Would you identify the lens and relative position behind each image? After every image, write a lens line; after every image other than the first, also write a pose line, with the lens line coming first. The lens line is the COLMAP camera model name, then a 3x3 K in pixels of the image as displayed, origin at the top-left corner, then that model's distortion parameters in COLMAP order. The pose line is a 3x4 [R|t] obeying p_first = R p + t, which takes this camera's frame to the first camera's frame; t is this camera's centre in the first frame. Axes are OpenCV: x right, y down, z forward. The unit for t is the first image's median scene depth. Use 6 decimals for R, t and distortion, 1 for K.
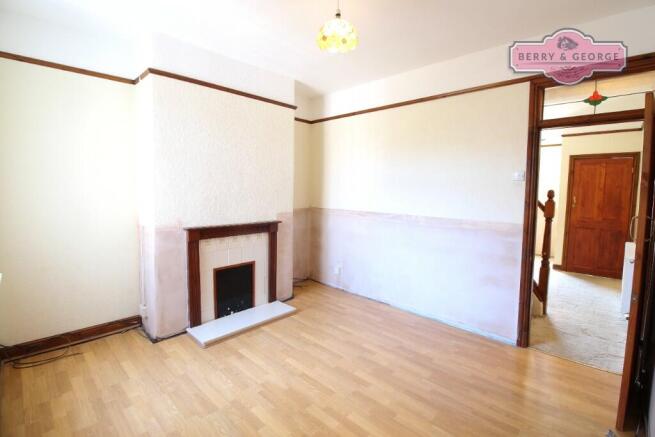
lens RADIAL K [[303.8, 0, 333.9], [0, 303.8, 208.8], [0, 0, 1]] dist [-0.000458, -0.012223]
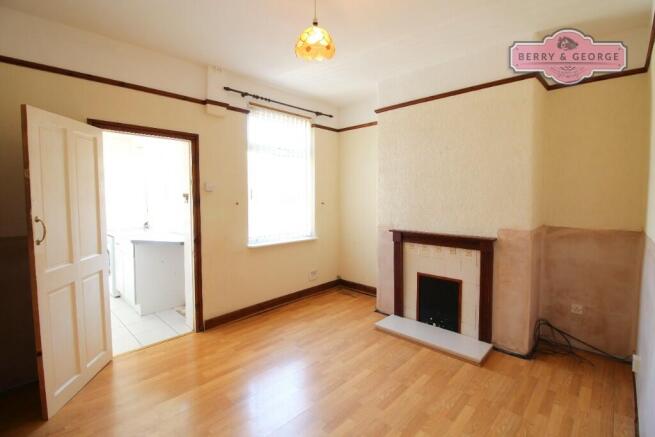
lens RADIAL K [[303.8, 0, 333.9], [0, 303.8, 208.8], [0, 0, 1]] dist [-0.000458, -0.012223]
pose [[-0.009491, 0.027306, -0.999582, 0.741389], [-0.058475, 0.997901, 0.027816, -0.040483], [0.998244, 0.058714, -0.007874, 0.792208]]
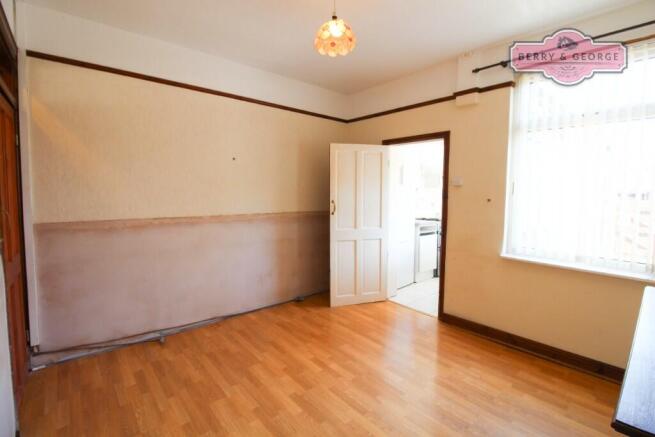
lens RADIAL K [[304.1, 0, 329.1], [0, 304.1, 207.5], [0, 0, 1]] dist [-0.001337, -0.000010]
pose [[-0.994504, -0.030259, 0.100231, -0.062965], [-0.018406, 0.992945, 0.117135, -0.092900], [-0.103068, 0.114646, -0.988045, 1.487748]]
